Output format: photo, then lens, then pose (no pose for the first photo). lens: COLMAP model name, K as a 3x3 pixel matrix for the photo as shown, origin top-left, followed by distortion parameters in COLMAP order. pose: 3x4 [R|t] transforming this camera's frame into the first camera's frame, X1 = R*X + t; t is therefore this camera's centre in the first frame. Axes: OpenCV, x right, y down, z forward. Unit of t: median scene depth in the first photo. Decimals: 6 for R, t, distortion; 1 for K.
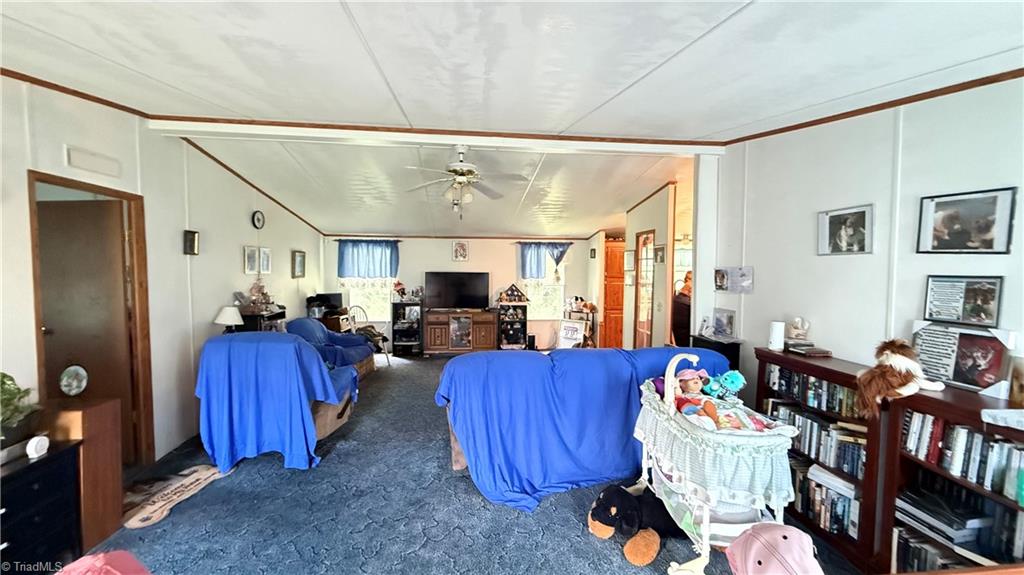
lens RADIAL K [[408.0, 0, 510.7], [0, 408.0, 290.3], [0, 0, 1]] dist [-0.001078, -0.000259]
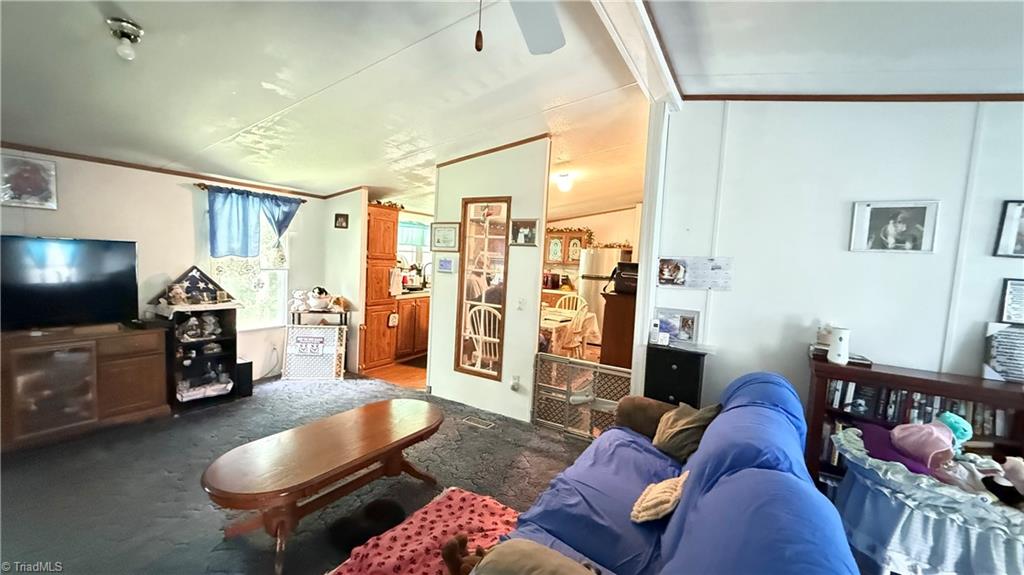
lens RADIAL K [[408.0, 0, 512.1], [0, 408.0, 288.9], [0, 0, 1]] dist [-0.001078, -0.000259]
pose [[0.611560, -0.035027, 0.790422, -0.156870], [-0.005852, 0.998792, 0.048789, -0.015711], [-0.791176, -0.034463, 0.610617, 0.398281]]
